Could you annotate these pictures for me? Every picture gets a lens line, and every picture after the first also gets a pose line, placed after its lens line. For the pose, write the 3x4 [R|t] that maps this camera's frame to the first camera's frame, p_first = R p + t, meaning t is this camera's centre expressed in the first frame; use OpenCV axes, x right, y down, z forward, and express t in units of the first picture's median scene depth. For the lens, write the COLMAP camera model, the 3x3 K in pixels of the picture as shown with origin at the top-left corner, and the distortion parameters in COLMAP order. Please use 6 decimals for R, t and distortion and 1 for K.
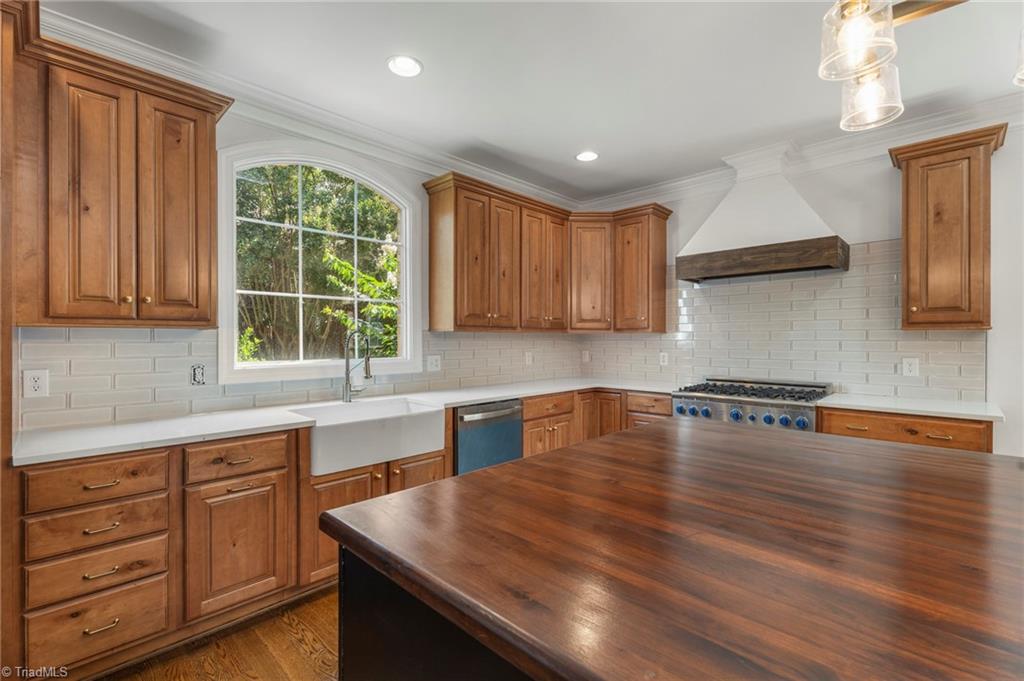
lens RADIAL K [[452.8, 0, 511.3], [0, 452.8, 344.4], [0, 0, 1]] dist [-0.000132, -0.000706]
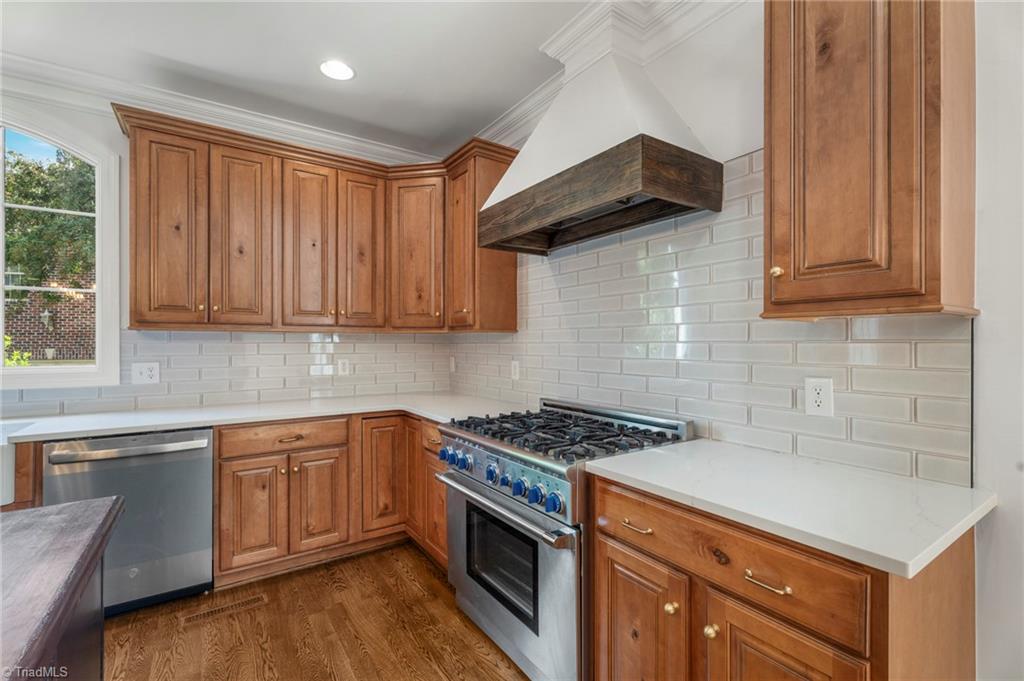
lens RADIAL K [[452.8, 0, 511.3], [0, 452.8, 344.4], [0, 0, 1]] dist [-0.000132, -0.000706]
pose [[0.979454, 0.000546, -0.201668, 0.593977], [-0.002394, 0.999957, -0.008915, -0.000623], [0.201655, 0.009215, 0.979413, 0.418189]]
